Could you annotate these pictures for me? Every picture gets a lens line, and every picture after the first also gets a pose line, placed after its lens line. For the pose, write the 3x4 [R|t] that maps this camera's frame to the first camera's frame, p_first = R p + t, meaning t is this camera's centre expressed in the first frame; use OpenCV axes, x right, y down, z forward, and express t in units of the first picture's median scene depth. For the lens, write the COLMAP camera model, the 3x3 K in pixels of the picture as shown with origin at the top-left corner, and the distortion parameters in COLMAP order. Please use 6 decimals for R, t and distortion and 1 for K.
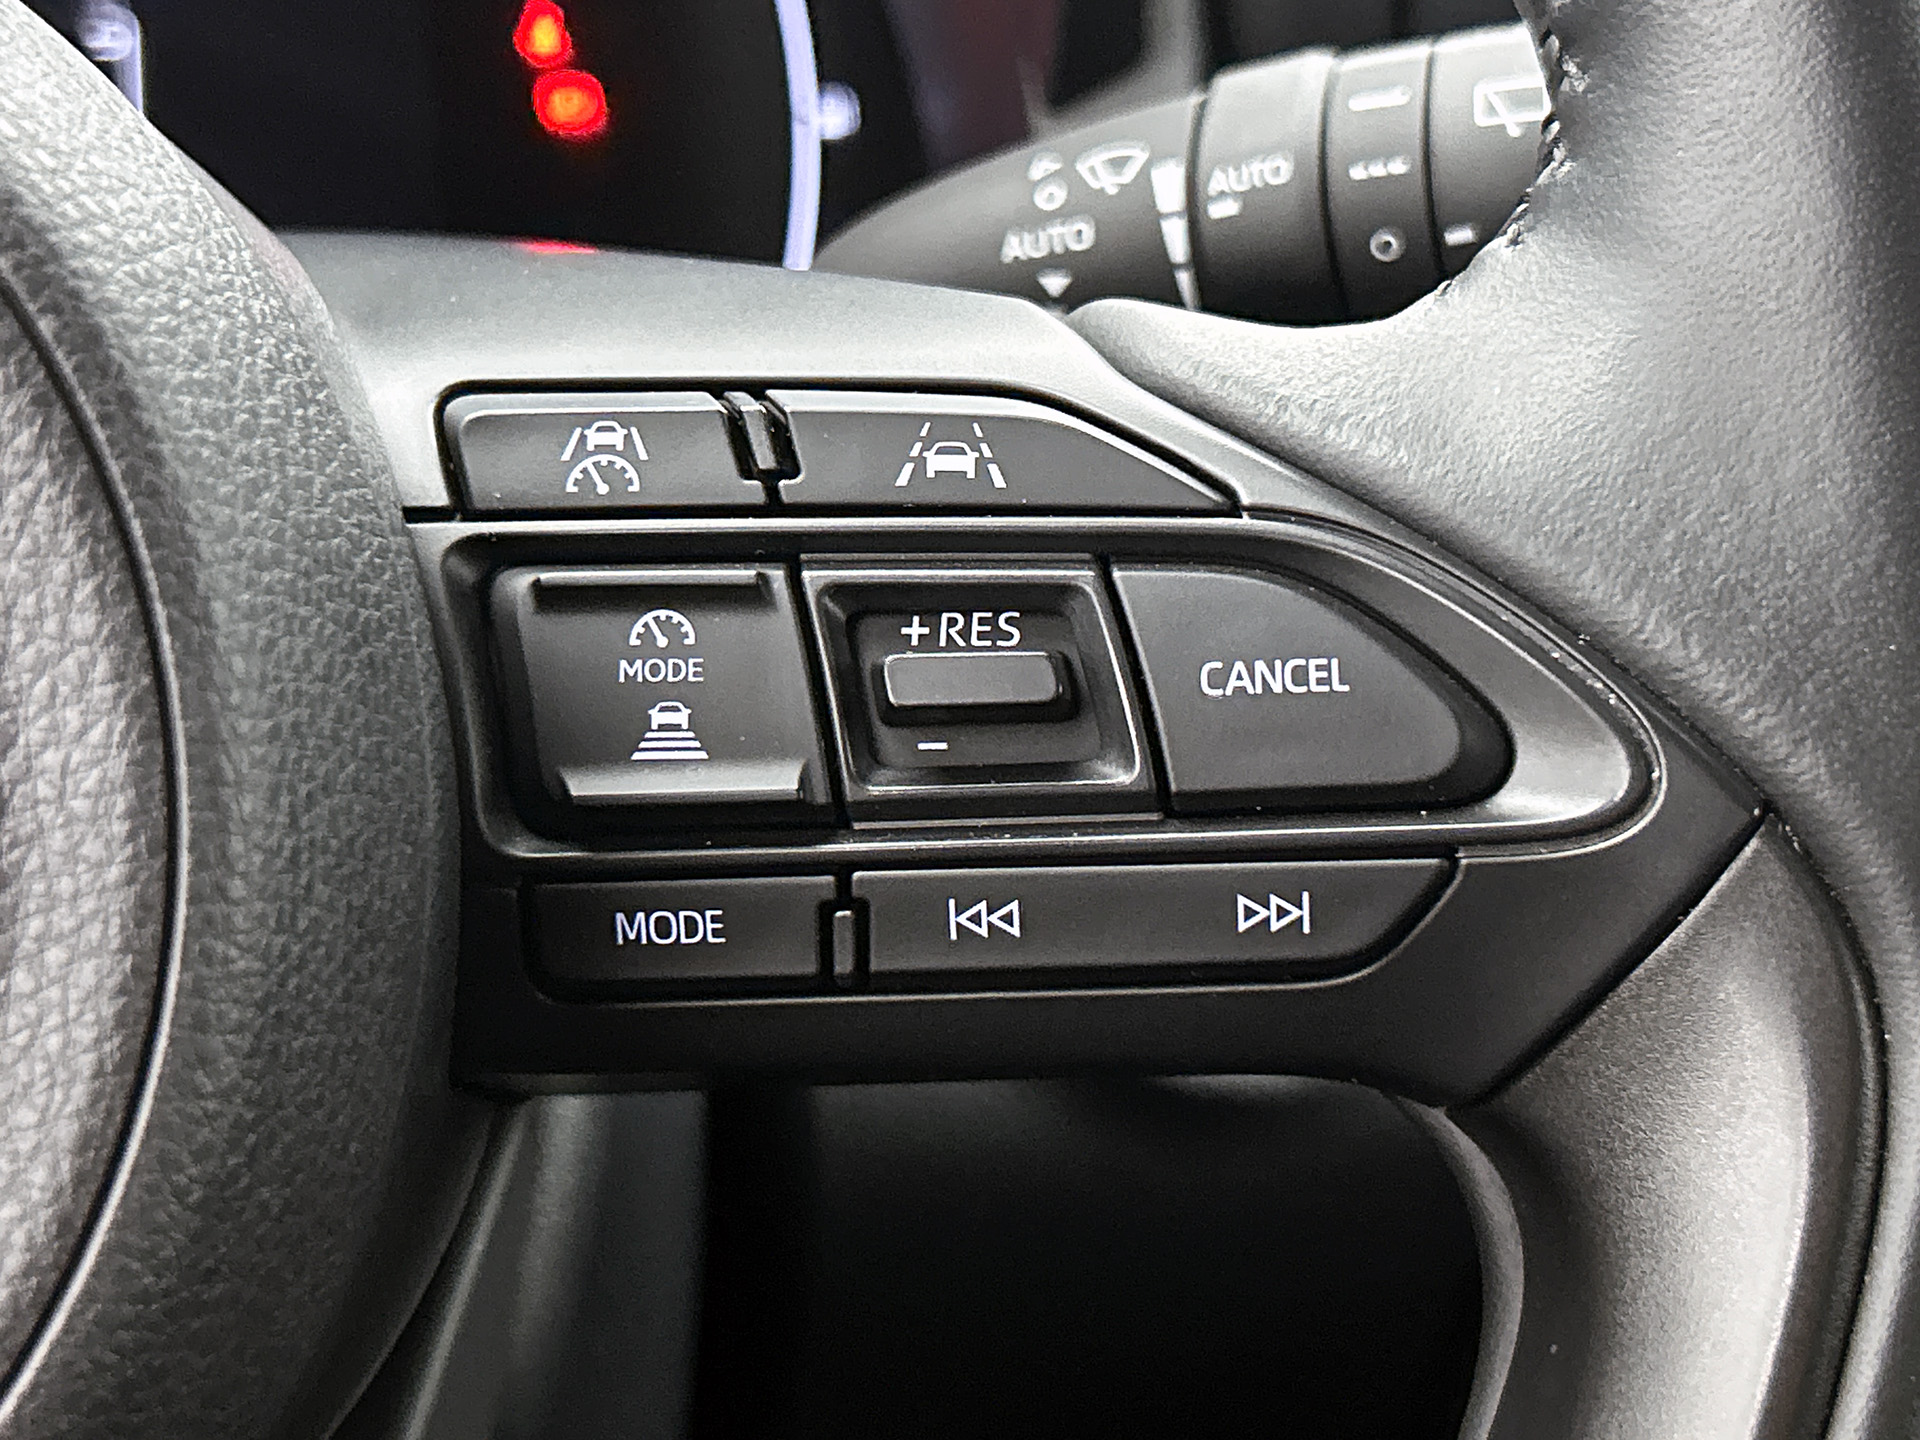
lens RADIAL K [[3256.7, 0, 959.7], [0, 3256.7, 694.5], [0, 0, 1]] dist [0.199434, -0.043996]
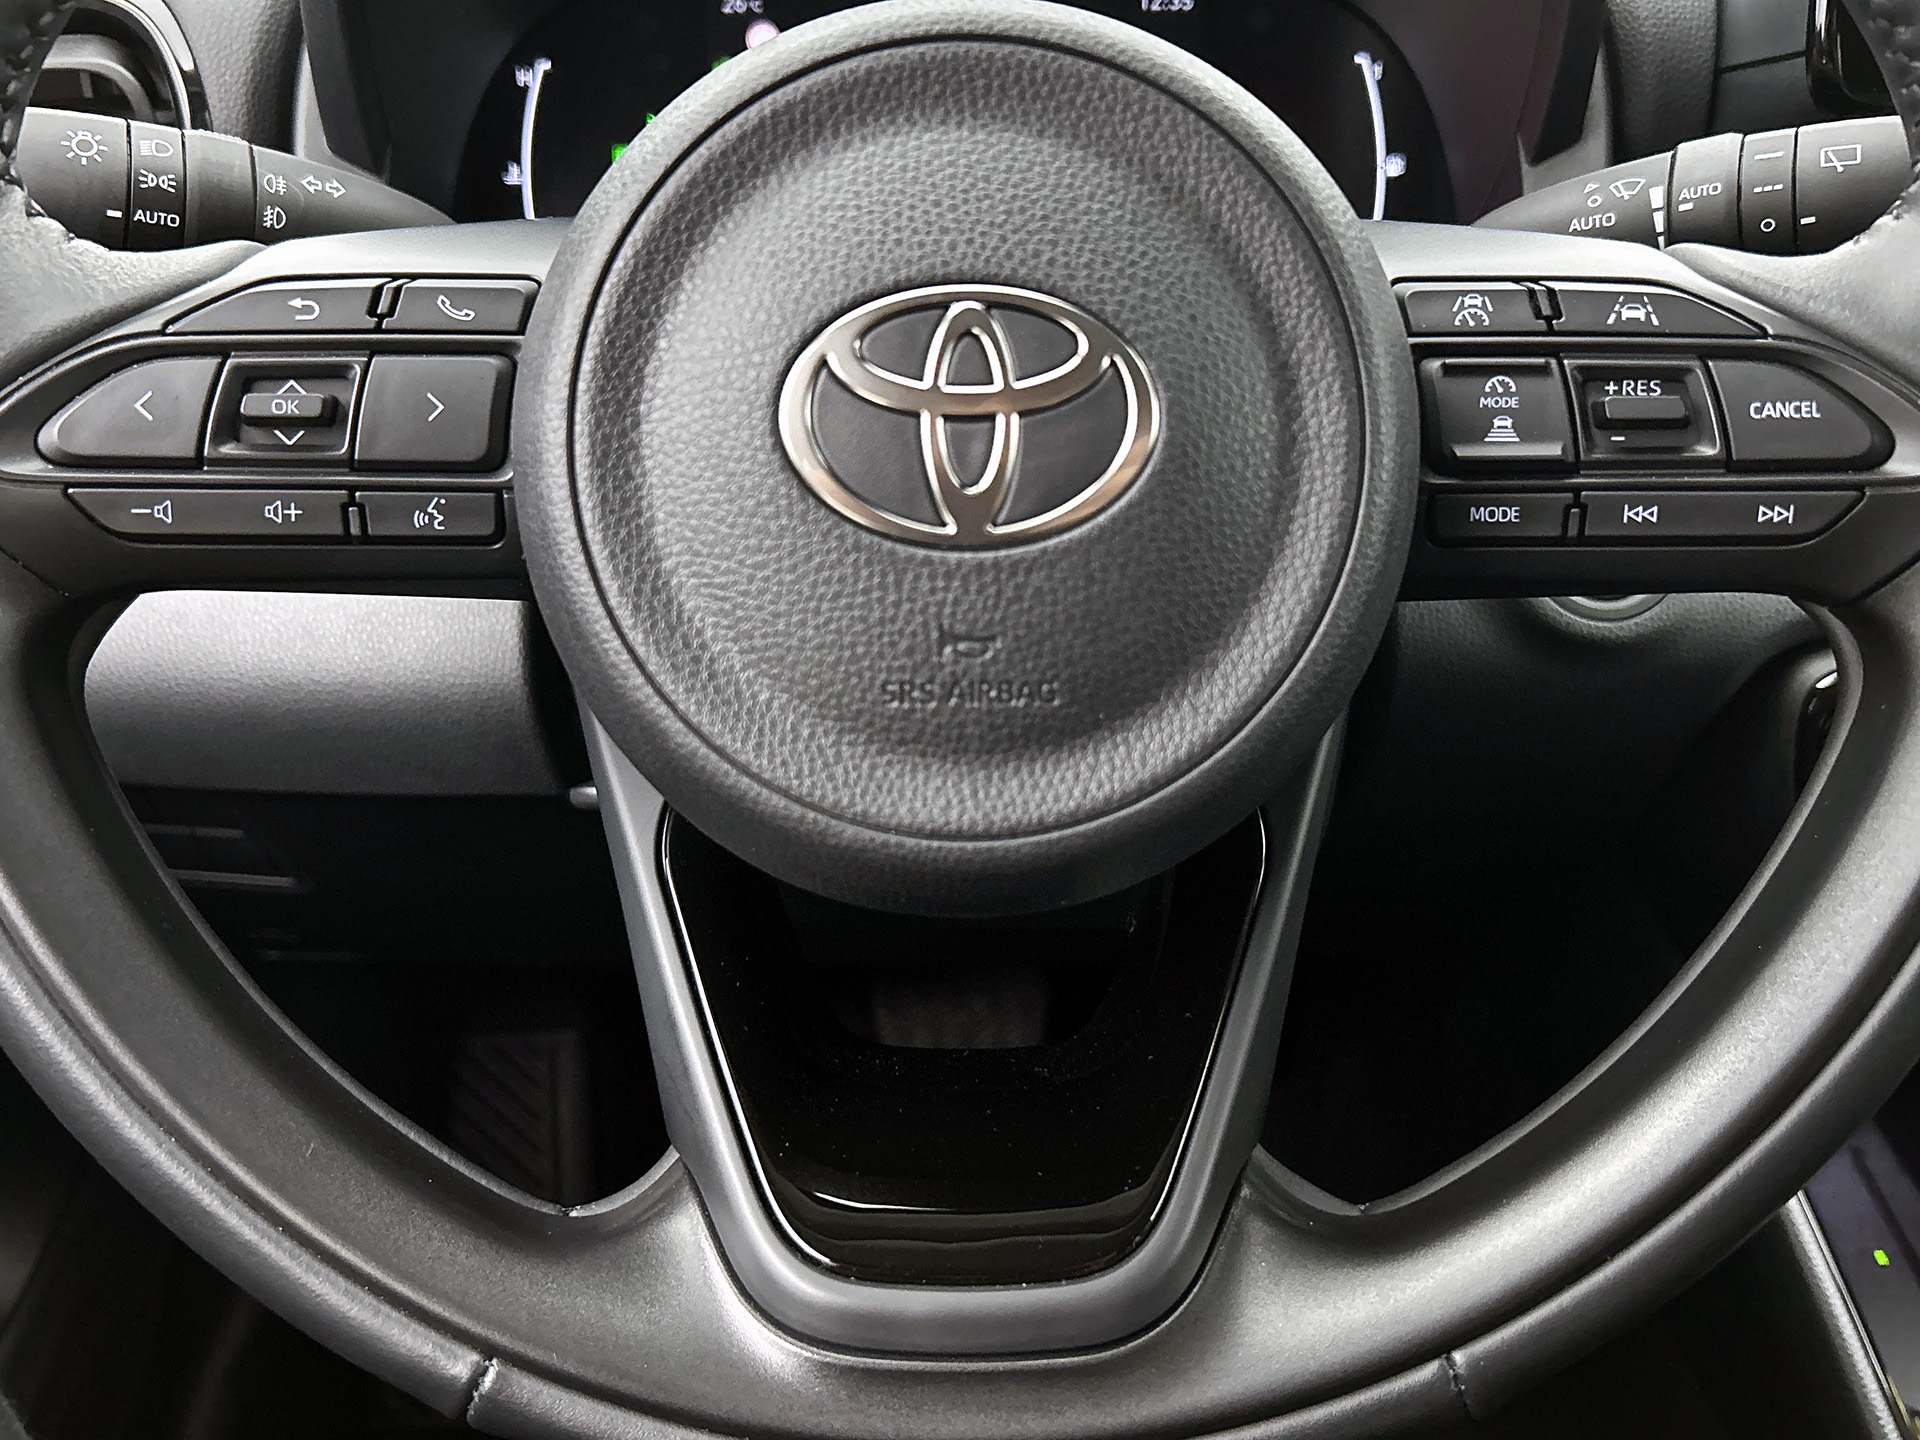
lens RADIAL K [[1713.3, 0, 958.5], [0, 1713.3, 690.4], [0, 0, 1]] dist [-0.005551, 0.002764]
pose [[0.987638, 0.046578, -0.149671, -0.280379], [-0.028767, 0.992473, 0.119037, 0.062089], [0.154089, -0.113260, 0.981544, -0.278092]]
